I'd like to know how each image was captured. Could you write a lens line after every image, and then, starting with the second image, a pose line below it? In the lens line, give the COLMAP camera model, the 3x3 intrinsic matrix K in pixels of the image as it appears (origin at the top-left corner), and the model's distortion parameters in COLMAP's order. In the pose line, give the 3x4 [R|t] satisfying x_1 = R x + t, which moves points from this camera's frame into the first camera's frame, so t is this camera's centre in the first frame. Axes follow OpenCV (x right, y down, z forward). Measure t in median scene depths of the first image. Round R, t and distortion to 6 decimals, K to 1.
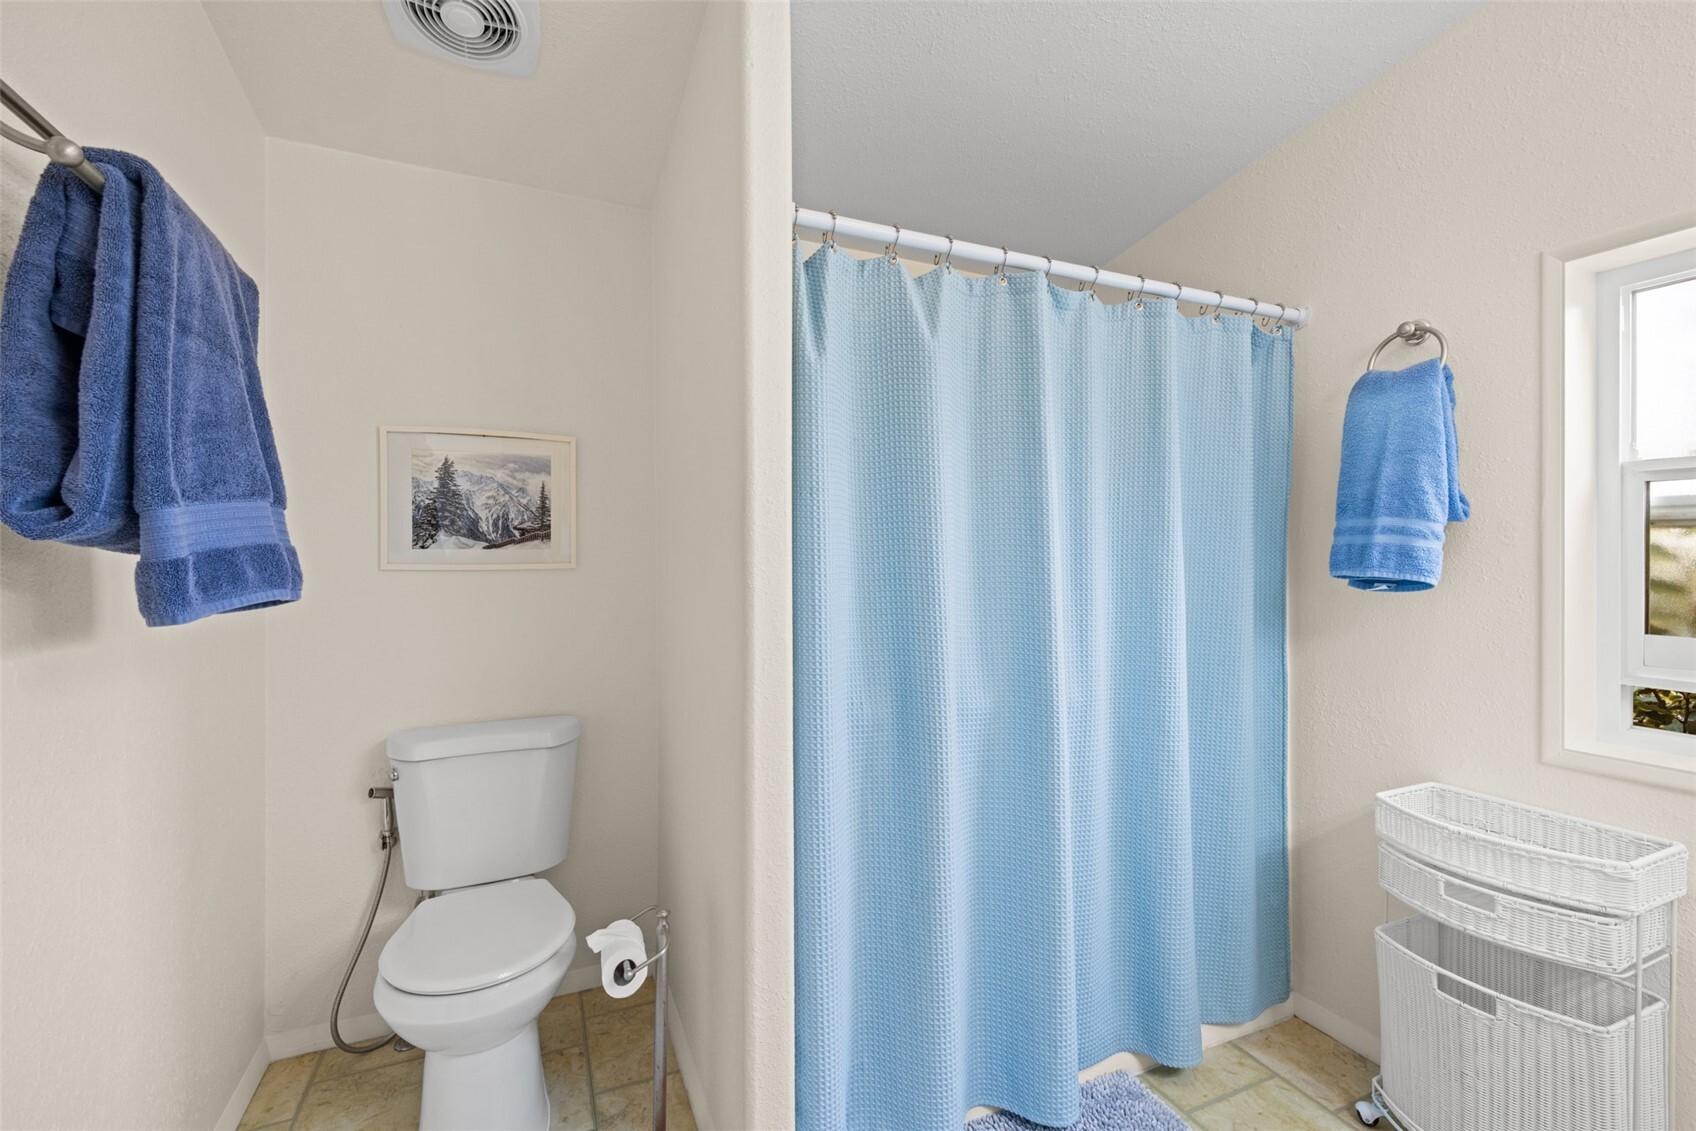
lens RADIAL K [[719.4, 0, 834.9], [0, 719.4, 555.4], [0, 0, 1]] dist [0.002275, -0.001381]
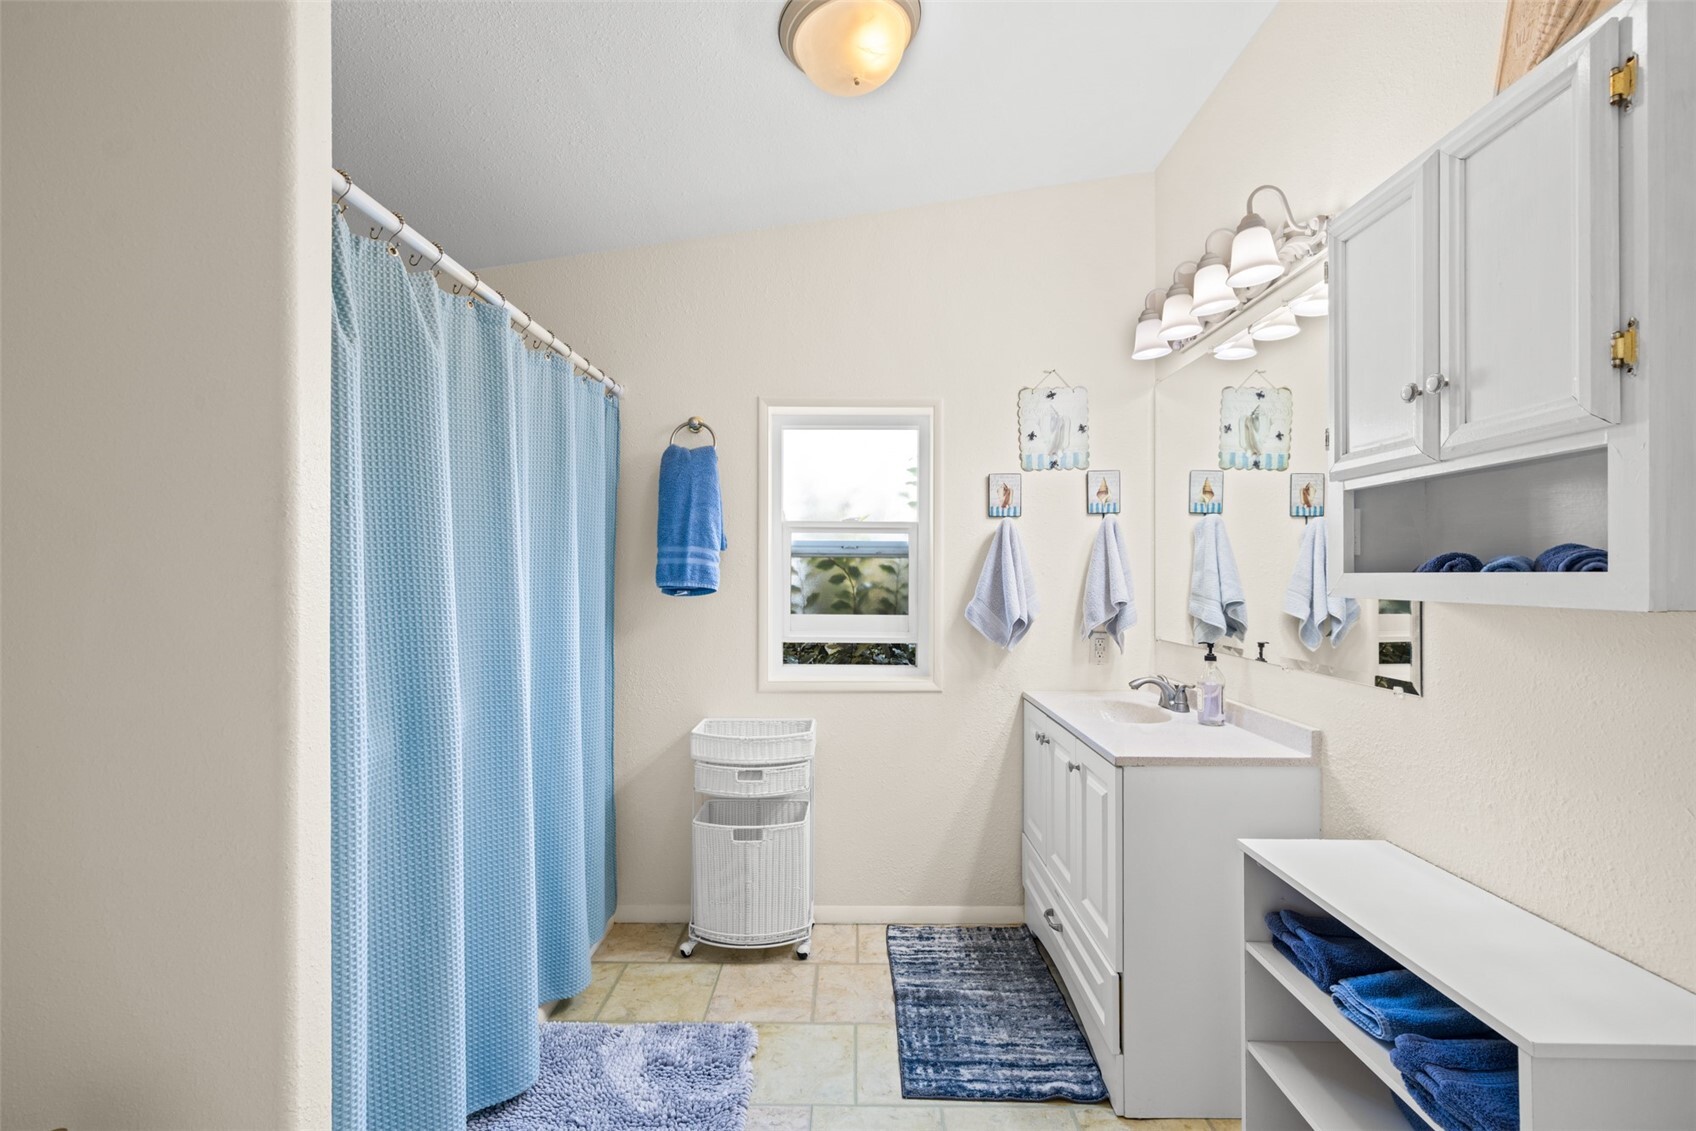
lens RADIAL K [[719.4, 0, 854.9], [0, 719.4, 567.4], [0, 0, 1]] dist [0.002275, -0.001381]
pose [[0.396713, 0.004657, 0.917931, -0.488422], [-0.001416, 0.999989, -0.004462, -0.002975], [-0.917941, 0.000470, 0.396716, 0.096689]]
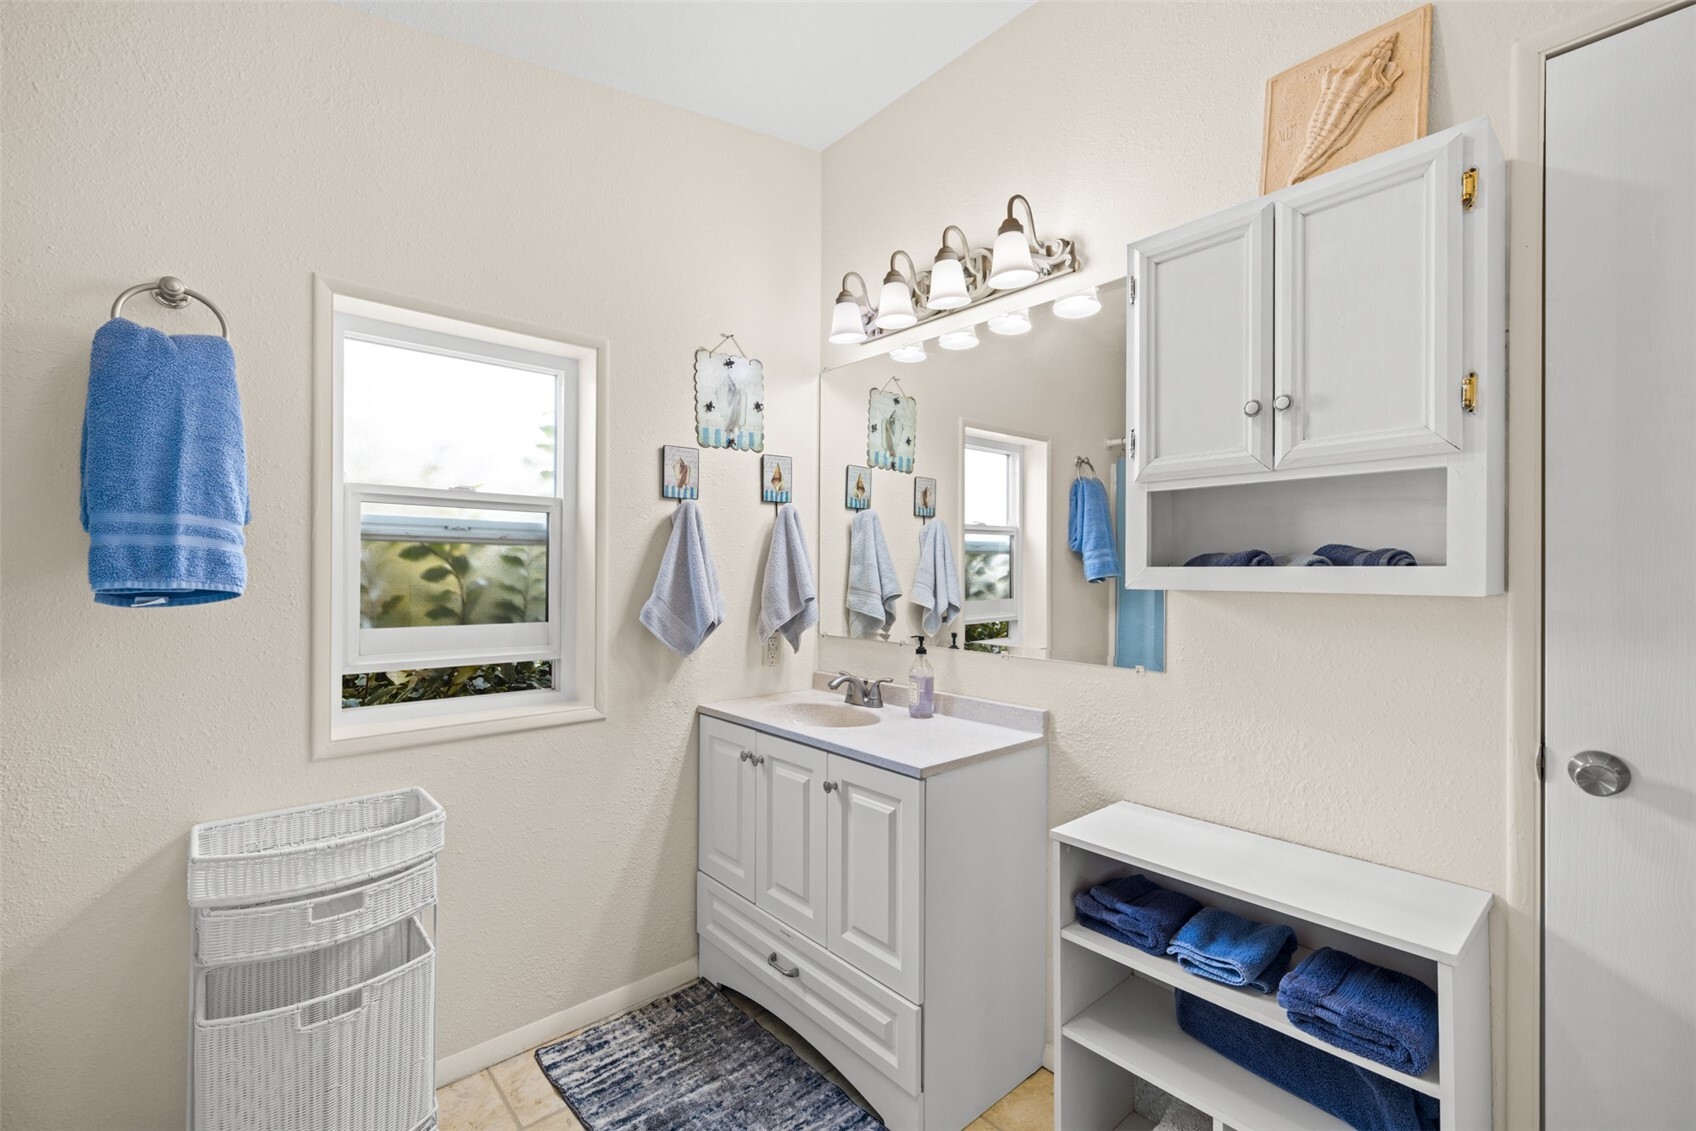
lens RADIAL K [[719.4, 0, 852.1], [0, 719.4, 567.1], [0, 0, 1]] dist [0.002275, -0.001381]
pose [[-0.313164, -0.001629, 0.949698, -0.245383], [-0.006014, 0.999982, -0.000268, 0.001980], [-0.949680, -0.005795, -0.313168, 0.556252]]
